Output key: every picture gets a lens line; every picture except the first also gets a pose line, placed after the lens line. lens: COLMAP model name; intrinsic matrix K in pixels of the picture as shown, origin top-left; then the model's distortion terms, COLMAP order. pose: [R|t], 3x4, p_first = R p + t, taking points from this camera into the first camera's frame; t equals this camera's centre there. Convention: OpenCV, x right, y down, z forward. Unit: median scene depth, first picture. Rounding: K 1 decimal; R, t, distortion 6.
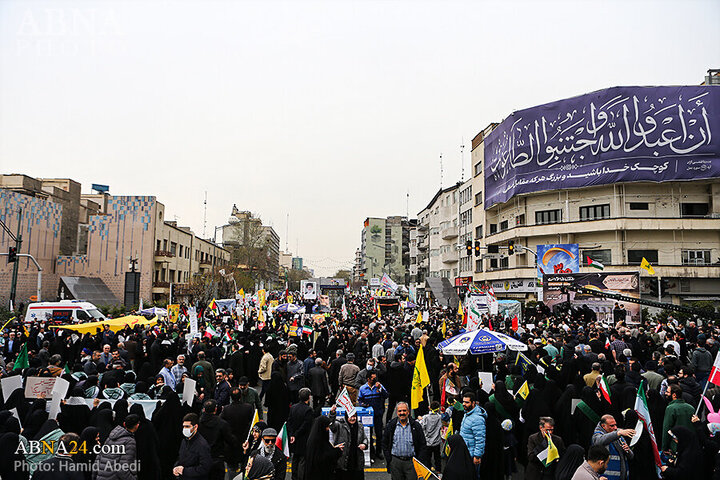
lens RADIAL K [[568.8, 0, 360.0], [0, 568.8, 240.0], [0, 0, 1]] dist [-0.034243, 0.001693]
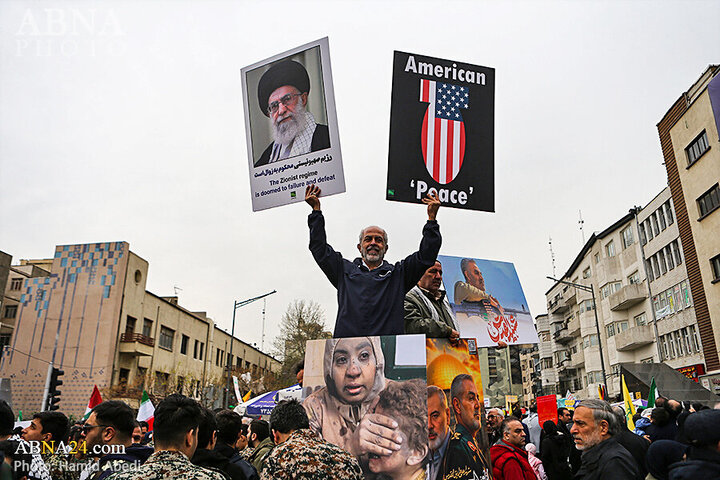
lens RADIAL K [[568.8, 0, 360.0], [0, 568.8, 240.0], [0, 0, 1]] dist [-0.034243, 0.001693]
pose [[0.988937, -0.059018, -0.136092, -0.031778], [0.025664, 0.971683, -0.234891, 0.065391], [0.146101, 0.228800, 0.962447, 0.432794]]
